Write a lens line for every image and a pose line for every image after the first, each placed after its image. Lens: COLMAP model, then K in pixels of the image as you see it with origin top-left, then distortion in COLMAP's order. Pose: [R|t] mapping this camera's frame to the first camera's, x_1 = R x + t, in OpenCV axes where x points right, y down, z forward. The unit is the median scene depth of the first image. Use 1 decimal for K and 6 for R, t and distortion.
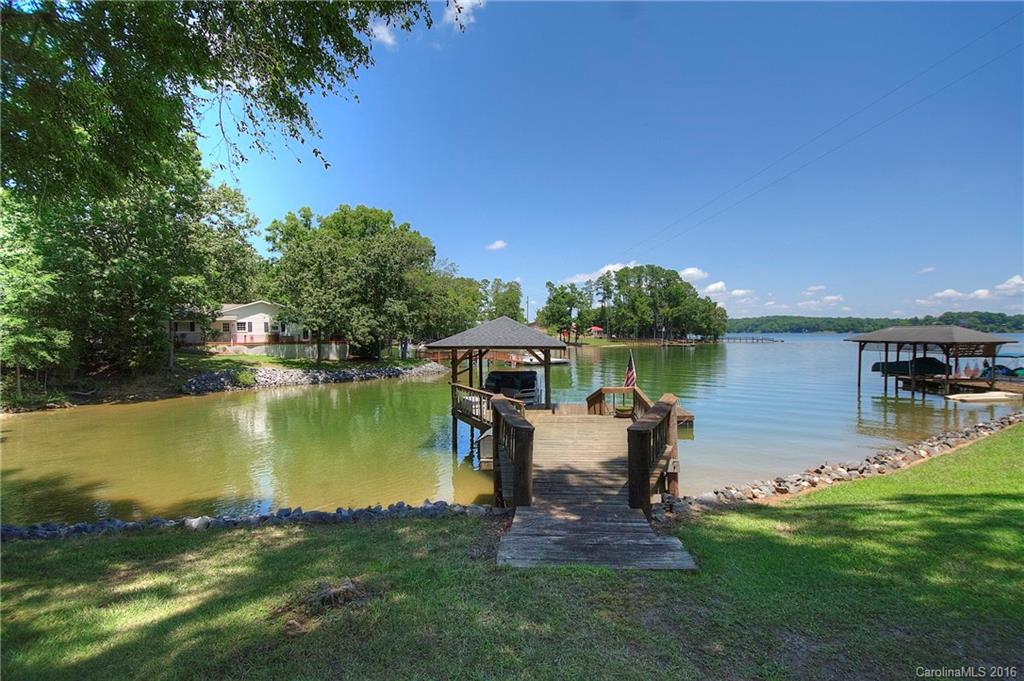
lens RADIAL K [[449.6, 0, 520.2], [0, 449.6, 344.3], [0, 0, 1]] dist [-0.025918, -0.000286]
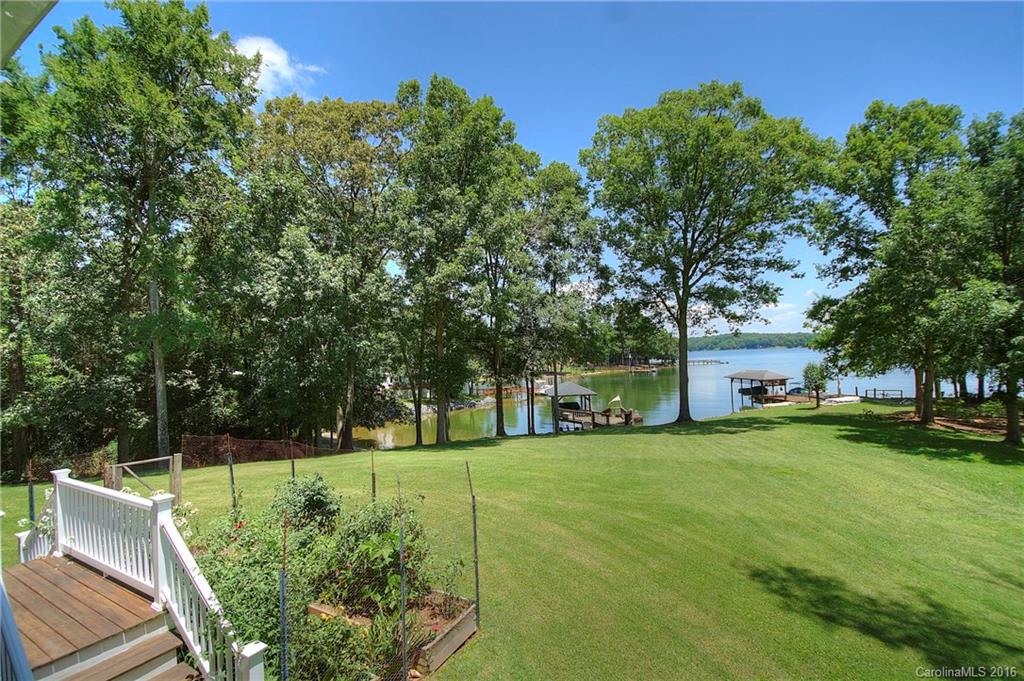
lens RADIAL K [[449.6, 0, 520.2], [0, 449.6, 344.3], [0, 0, 1]] dist [-0.025918, -0.000286]
pose [[0.996923, -0.032574, 0.071299, -0.058946], [0.036216, 0.998072, -0.050396, -0.018052], [-0.069520, 0.052823, 0.996181, -0.182404]]
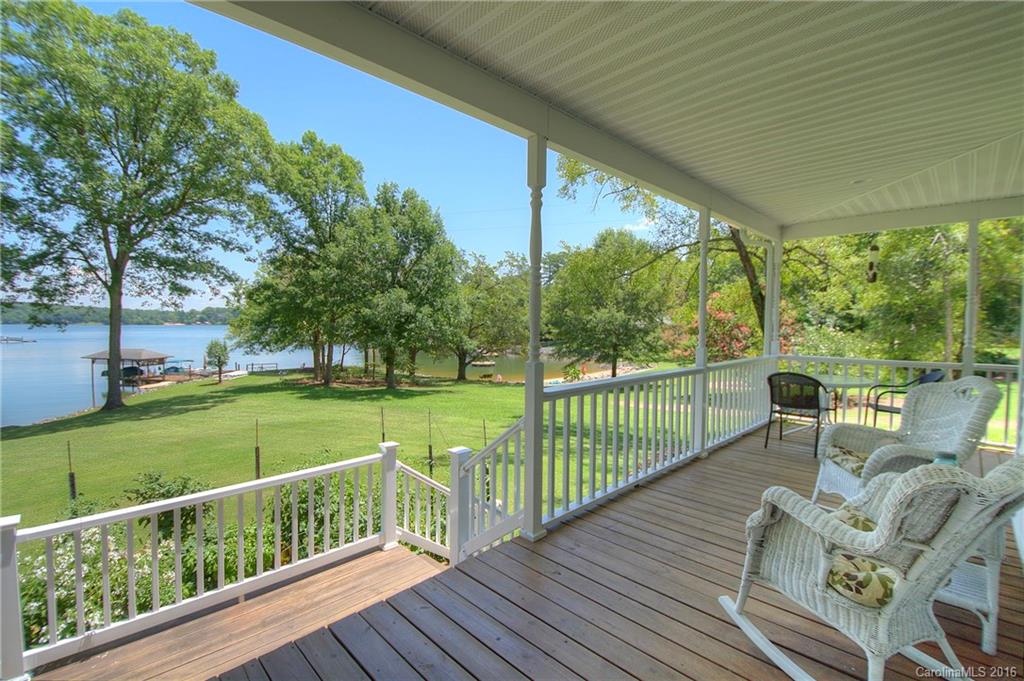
lens RADIAL K [[449.6, 0, 520.2], [0, 449.6, 344.3], [0, 0, 1]] dist [-0.025918, -0.000286]
pose [[0.195127, -0.037370, 0.980066, -0.098524], [0.015591, 0.999266, 0.034997, -0.018137], [-0.980654, 0.008452, 0.195567, -0.169998]]
